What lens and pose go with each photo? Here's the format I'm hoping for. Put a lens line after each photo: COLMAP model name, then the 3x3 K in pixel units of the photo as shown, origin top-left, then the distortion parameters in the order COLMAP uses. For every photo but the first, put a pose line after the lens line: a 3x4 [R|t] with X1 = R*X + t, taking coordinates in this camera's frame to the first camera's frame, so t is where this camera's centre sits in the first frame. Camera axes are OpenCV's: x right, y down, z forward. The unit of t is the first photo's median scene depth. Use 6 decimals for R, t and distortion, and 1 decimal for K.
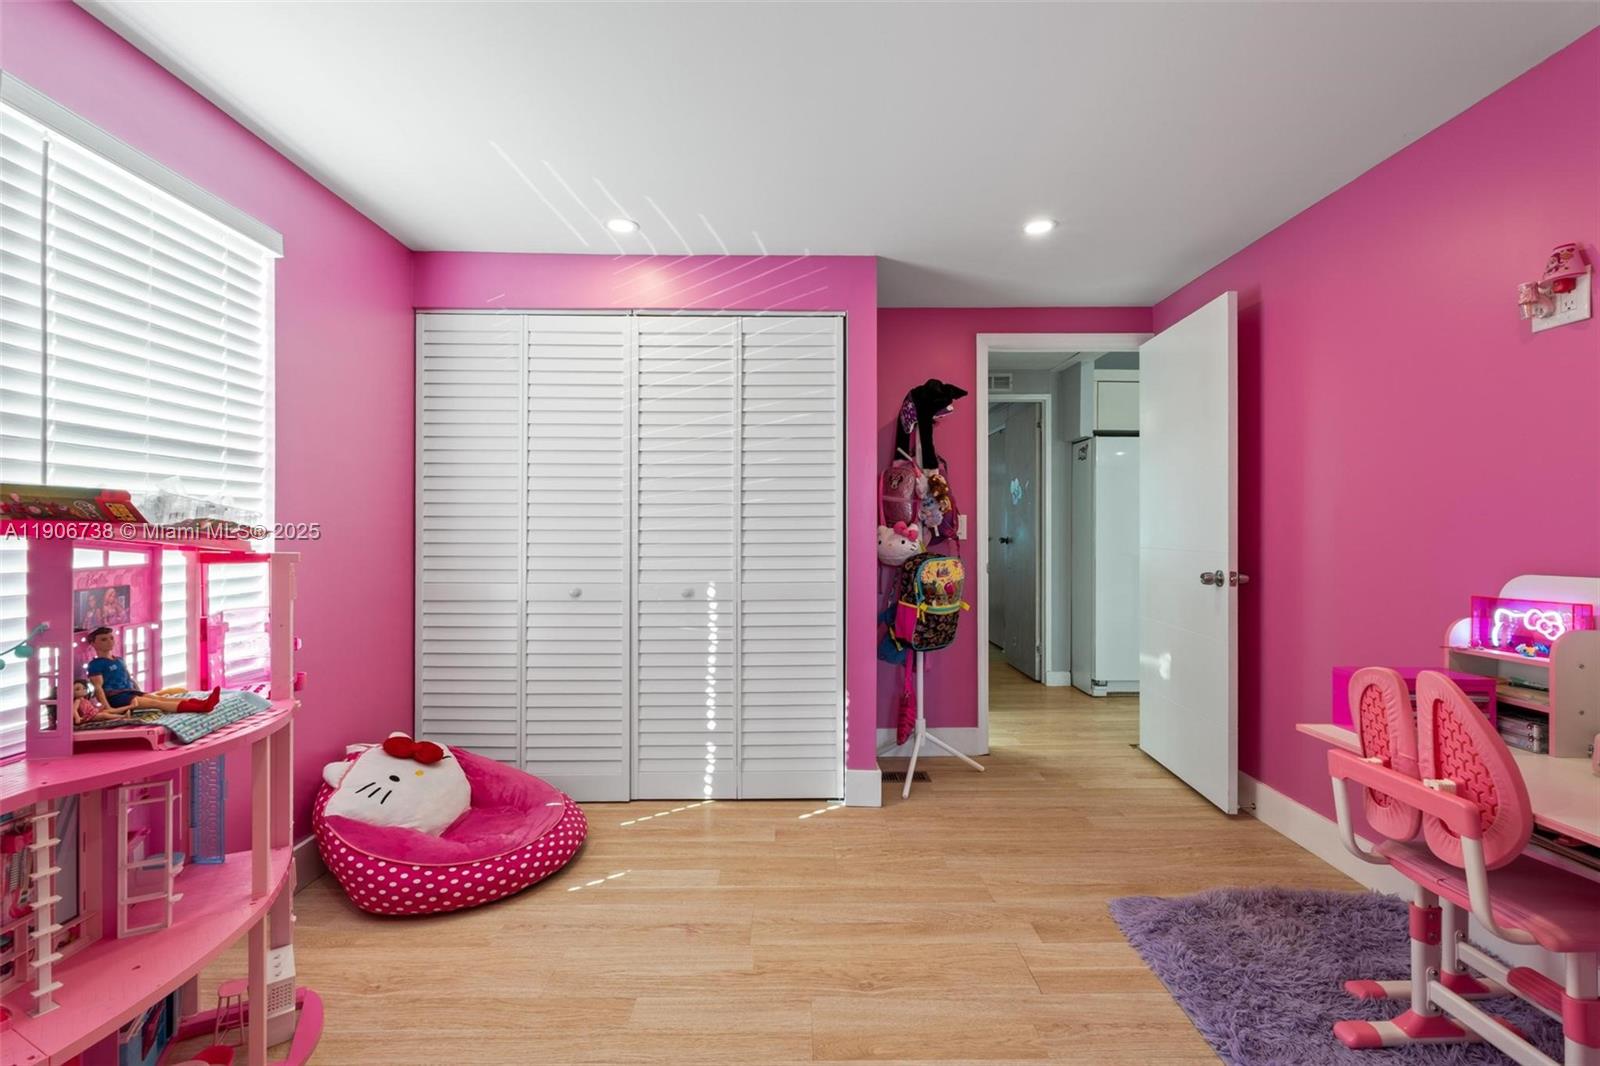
lens RADIAL K [[685.3, 0, 800.0], [0, 685.3, 533.0], [0, 0, 1]] dist [-0.004125, -0.000772]
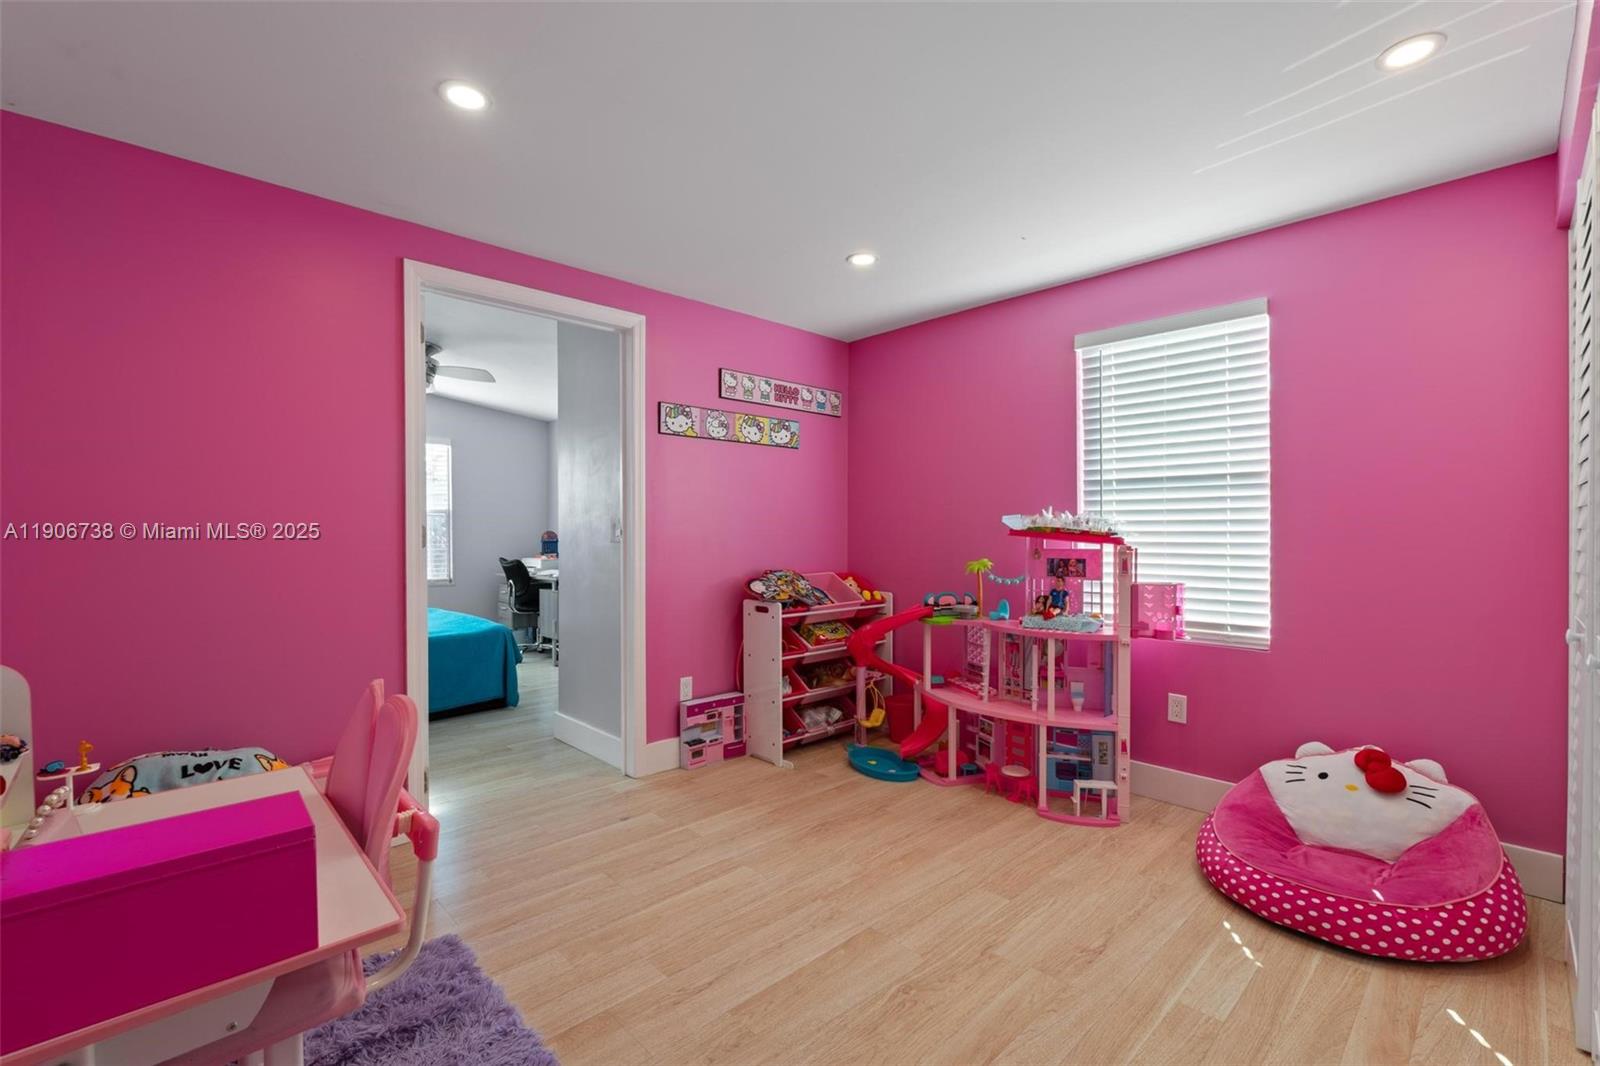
lens RADIAL K [[685.3, 0, 800.0], [0, 685.3, 533.0], [0, 0, 1]] dist [-0.004125, -0.000772]
pose [[-0.737029, -0.002139, -0.675858, 0.815350], [0.007641, 0.999905, -0.011497, 0.008383], [0.675818, -0.013638, -0.736942, 1.509515]]
